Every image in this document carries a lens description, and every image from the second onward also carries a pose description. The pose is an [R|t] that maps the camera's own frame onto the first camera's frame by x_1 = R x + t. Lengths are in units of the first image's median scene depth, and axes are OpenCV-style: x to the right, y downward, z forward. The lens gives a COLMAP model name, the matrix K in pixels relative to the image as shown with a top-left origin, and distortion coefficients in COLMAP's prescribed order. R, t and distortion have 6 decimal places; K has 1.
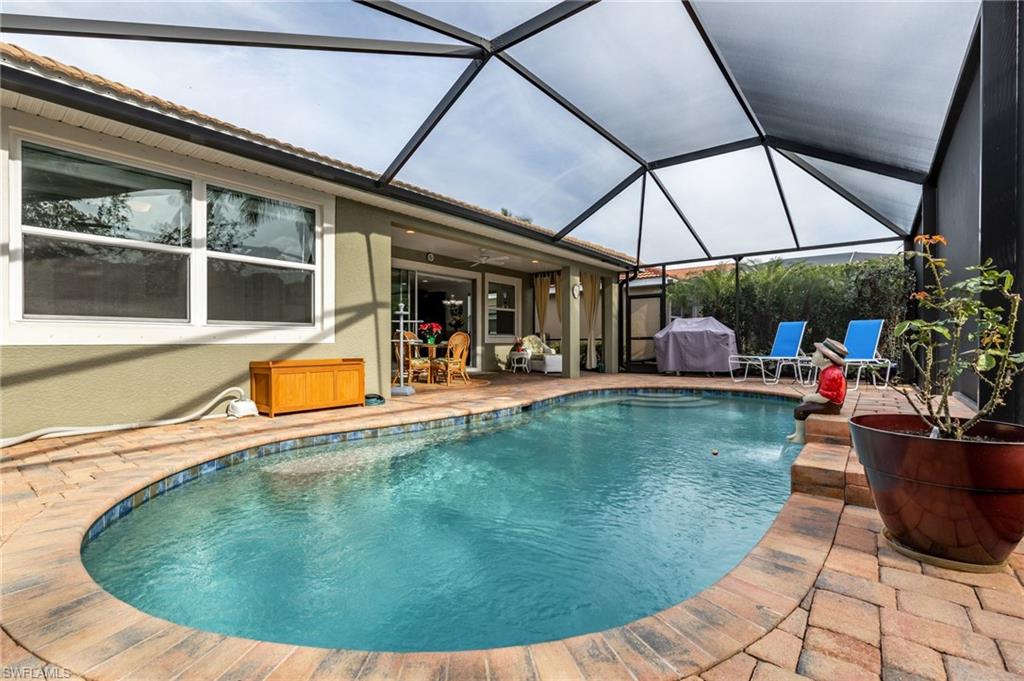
lens RADIAL K [[460.2, 0, 513.1], [0, 460.2, 343.8], [0, 0, 1]] dist [0.000462, -0.000088]
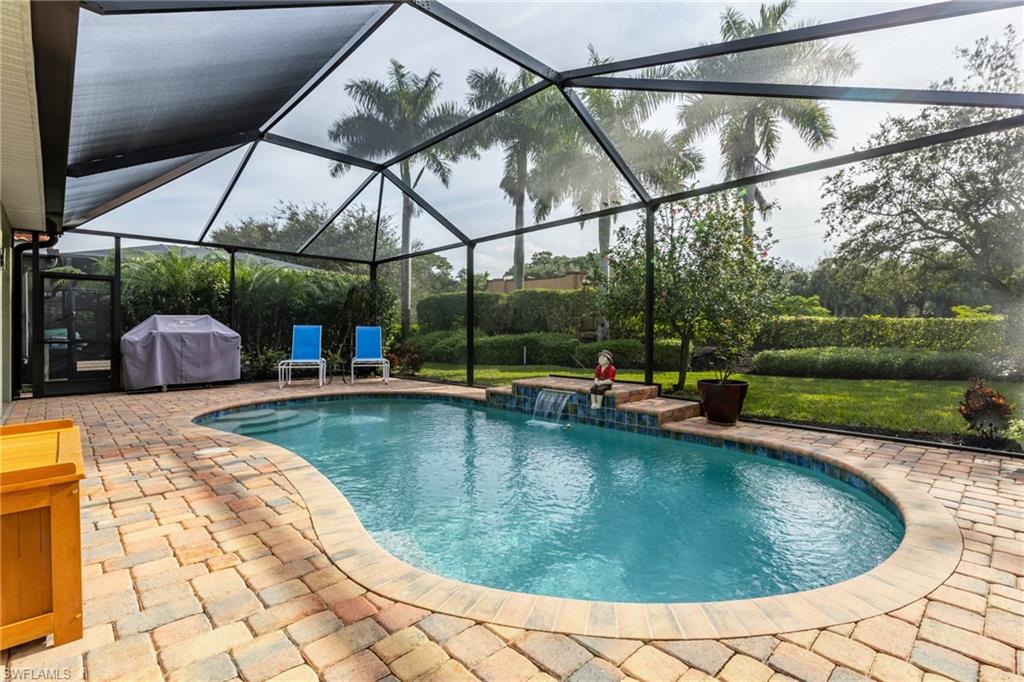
lens RADIAL K [[460.2, 0, 513.1], [0, 460.2, 344.3], [0, 0, 1]] dist [0.000462, -0.000088]
pose [[0.126155, -0.009706, 0.991963, -0.325947], [0.007880, 0.999930, 0.008782, -0.009779], [-0.991979, 0.006709, 0.126223, 0.357540]]
